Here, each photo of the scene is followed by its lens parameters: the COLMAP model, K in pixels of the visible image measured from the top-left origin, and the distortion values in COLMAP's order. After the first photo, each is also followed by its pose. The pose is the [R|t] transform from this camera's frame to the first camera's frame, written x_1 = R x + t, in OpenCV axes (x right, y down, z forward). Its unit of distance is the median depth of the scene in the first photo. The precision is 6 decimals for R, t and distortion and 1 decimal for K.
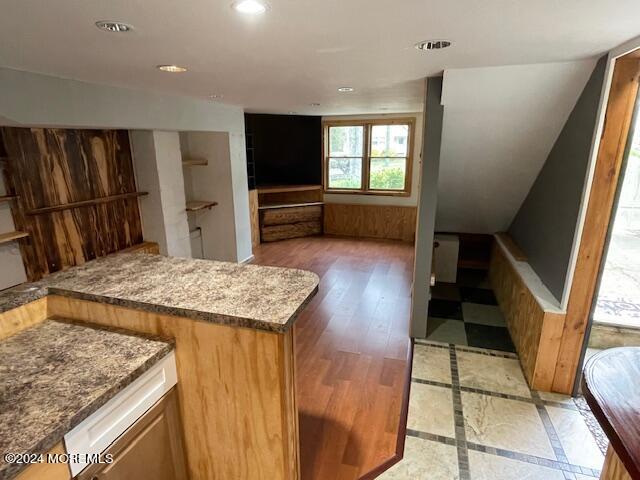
lens RADIAL K [[351.1, 0, 317.2], [0, 351.1, 239.6], [0, 0, 1]] dist [-0.015089, -0.000723]
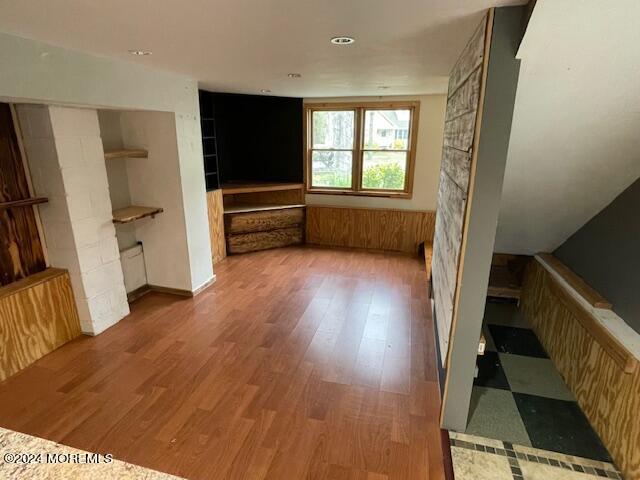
lens RADIAL K [[351.1, 0, 322.3], [0, 351.1, 239.2], [0, 0, 1]] dist [-0.015089, -0.000723]
pose [[0.997737, -0.005253, 0.067038, 0.001882], [0.003906, 0.999788, 0.020202, -0.051551], [-0.067130, -0.019894, 0.997546, 0.221471]]
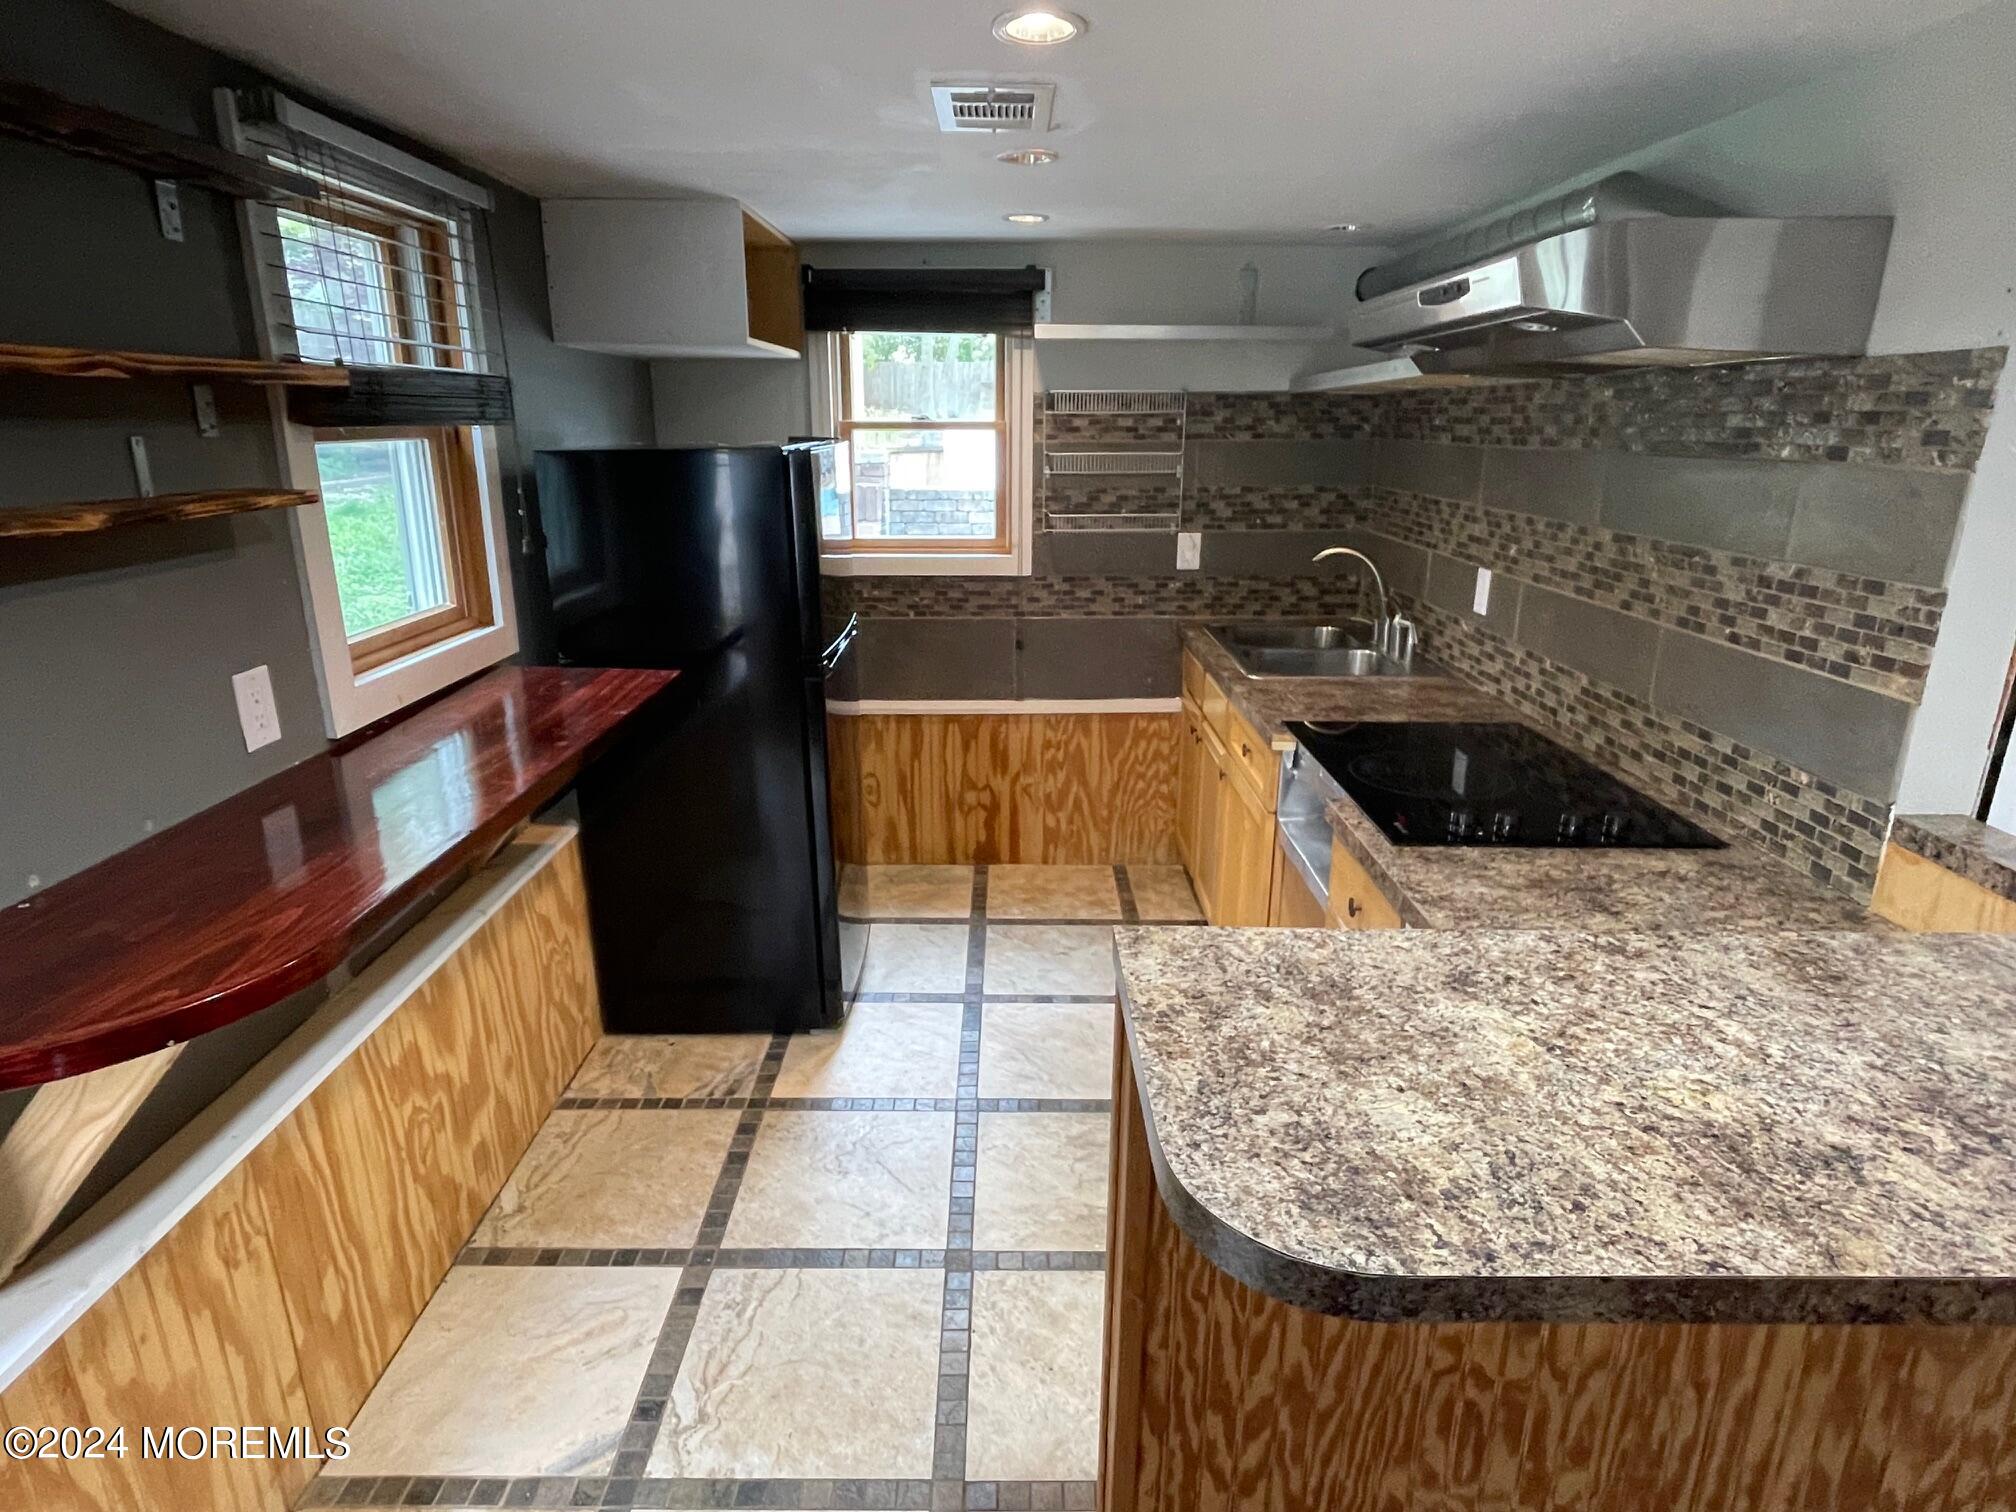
lens RADIAL K [[1105.9, 0, 1006.2], [0, 1105.9, 757.2], [0, 0, 1]] dist [-0.015089, -0.000723]
pose [[-0.951850, 0.095613, -0.291272, 0.190643], [-0.075000, 0.848619, 0.523661, -0.280454], [0.297248, 0.520293, -0.800587, 1.164062]]
